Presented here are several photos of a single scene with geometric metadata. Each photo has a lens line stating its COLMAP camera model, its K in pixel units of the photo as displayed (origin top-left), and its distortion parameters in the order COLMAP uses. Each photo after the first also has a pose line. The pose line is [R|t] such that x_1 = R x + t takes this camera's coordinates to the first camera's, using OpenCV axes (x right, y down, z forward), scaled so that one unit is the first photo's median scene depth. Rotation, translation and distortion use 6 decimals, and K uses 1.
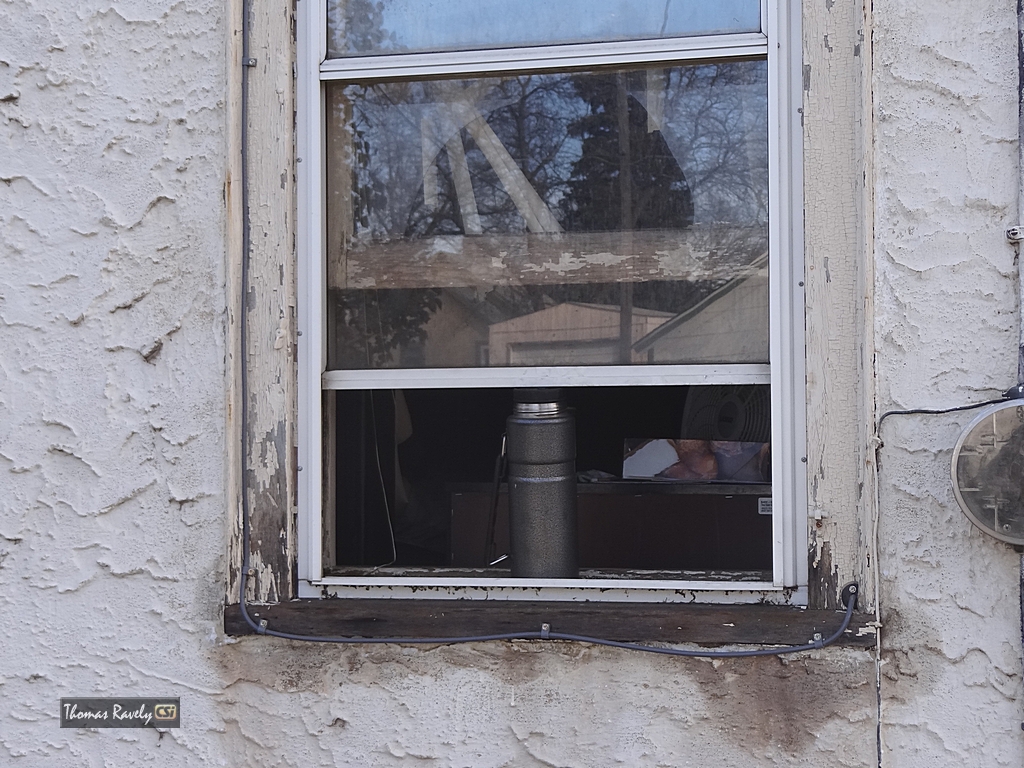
lens RADIAL K [[1925.5, 0, 512.2], [0, 1925.5, 385.3], [0, 0, 1]] dist [-0.005625, 0.000000]
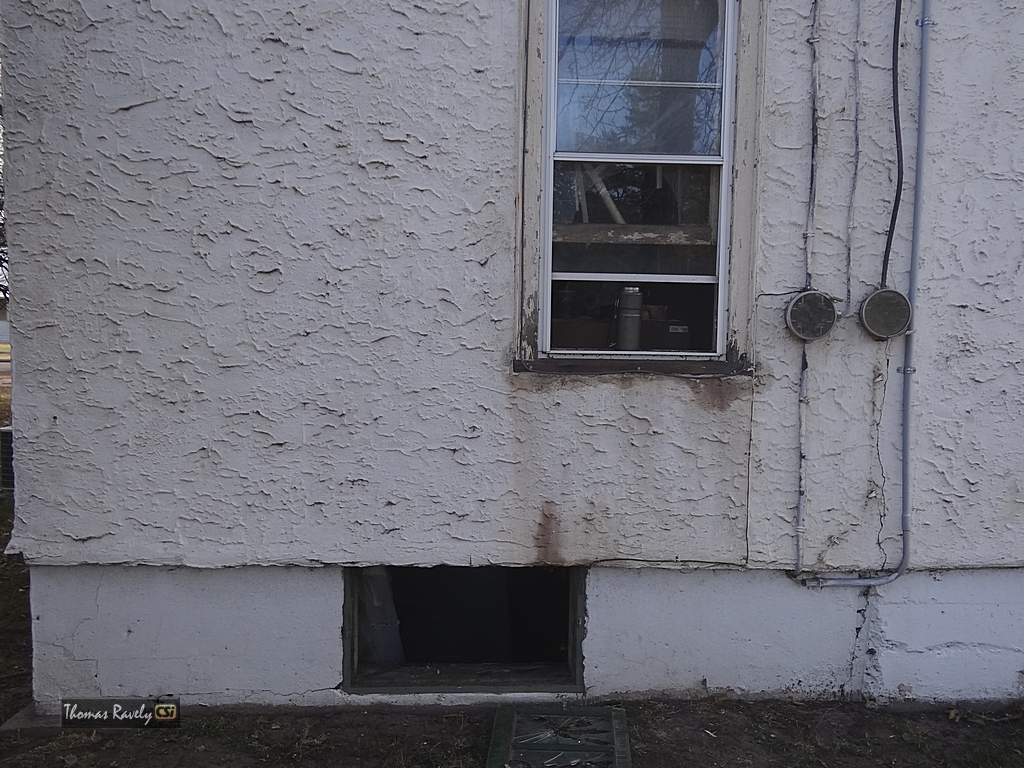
lens RADIAL K [[871.4, 0, 511.5], [0, 871.4, 381.5], [0, 0, 1]] dist [0.000363, -0.000661]
pose [[0.953369, 0.002321, 0.301798, -0.512873], [-0.032743, 0.994864, 0.095783, 0.028805], [-0.300025, -0.101198, 0.948548, -0.133094]]
